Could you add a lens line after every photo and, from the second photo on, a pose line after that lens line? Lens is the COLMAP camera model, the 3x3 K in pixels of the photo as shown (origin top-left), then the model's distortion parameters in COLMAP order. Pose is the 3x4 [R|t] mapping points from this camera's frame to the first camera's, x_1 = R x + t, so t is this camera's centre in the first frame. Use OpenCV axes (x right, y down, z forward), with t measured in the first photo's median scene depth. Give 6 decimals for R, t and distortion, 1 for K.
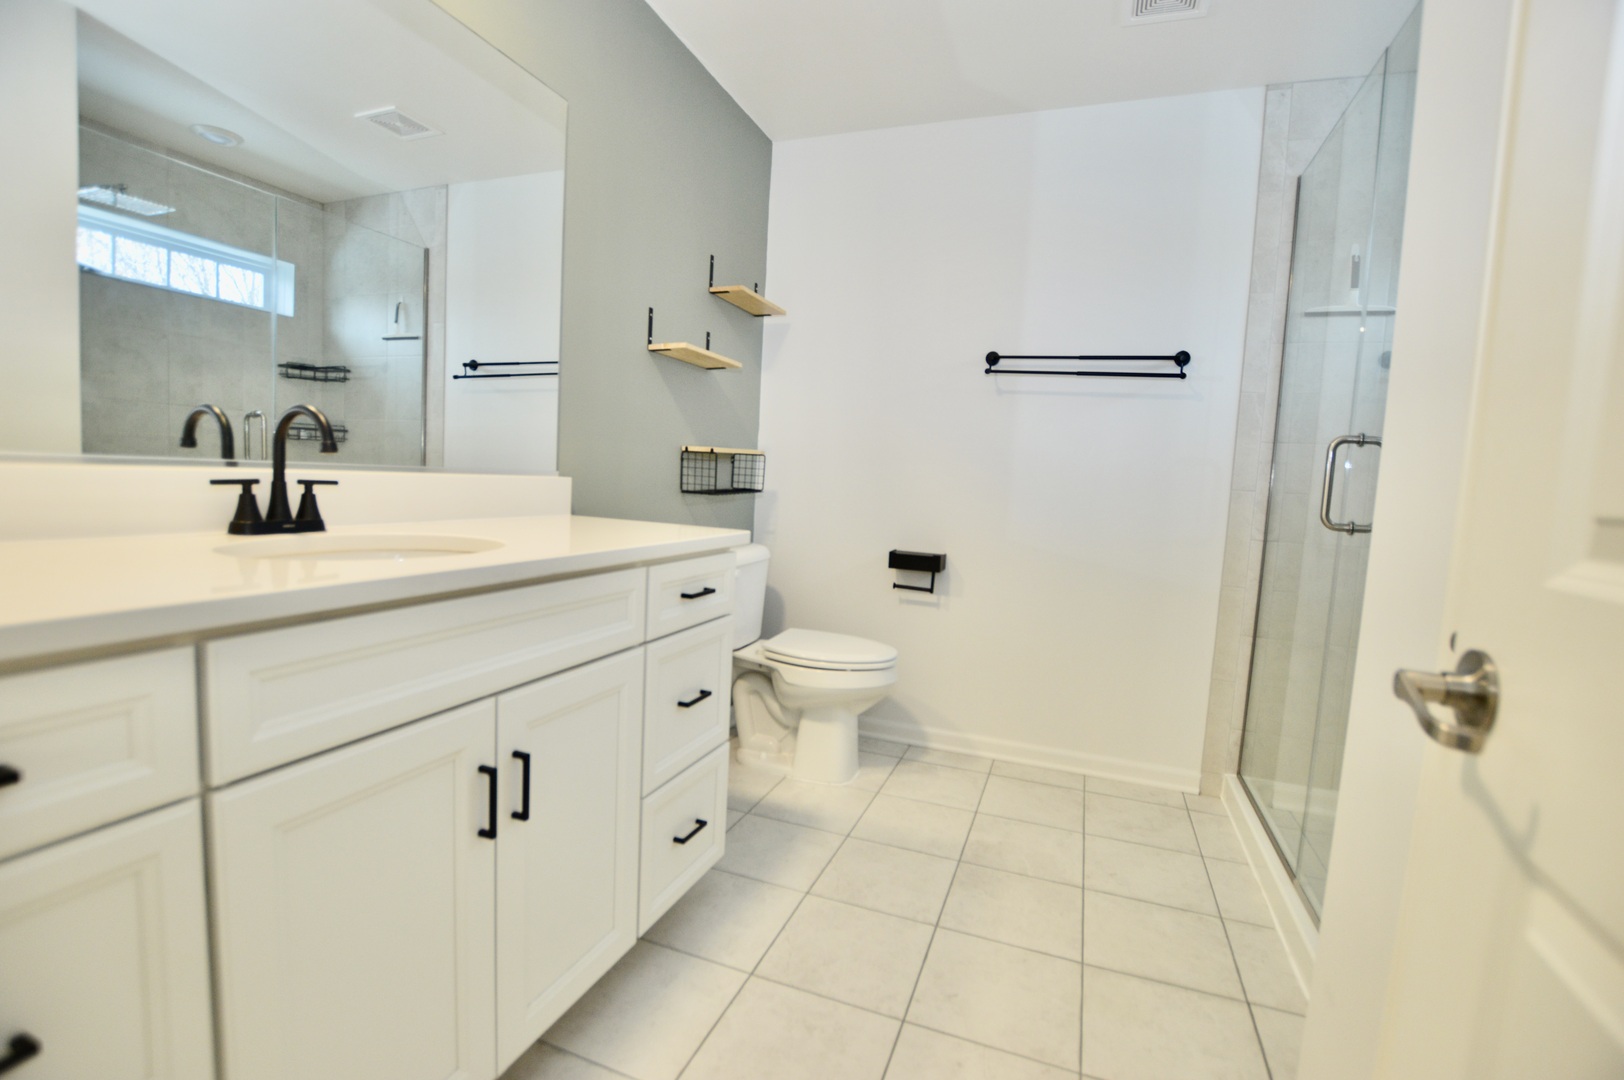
lens RADIAL K [[734.2, 0, 809.7], [0, 734.2, 547.4], [0, 0, 1]] dist [-0.001425, -0.000245]
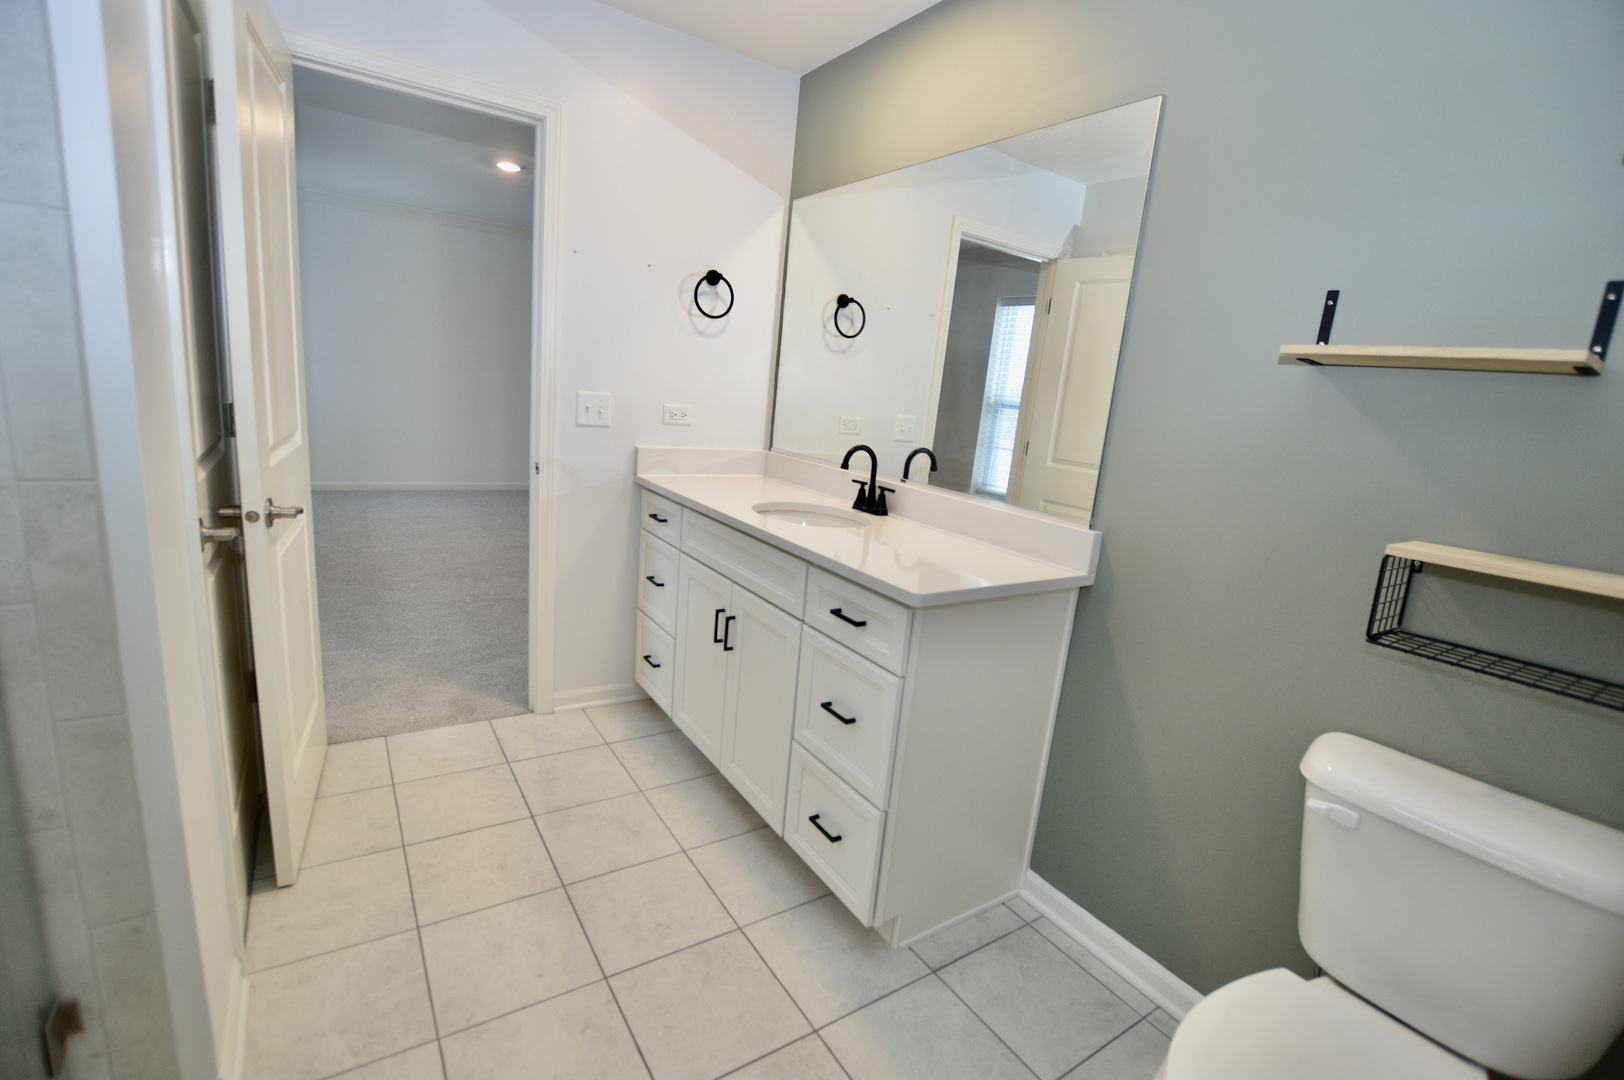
lens RADIAL K [[734.2, 0, 809.7], [0, 734.2, 547.4], [0, 0, 1]] dist [-0.001425, -0.000245]
pose [[-0.580669, 0.075591, -0.810623, 0.850557], [-0.193083, 0.954487, 0.227316, -0.306603], [0.790913, 0.288513, -0.539646, 1.763057]]
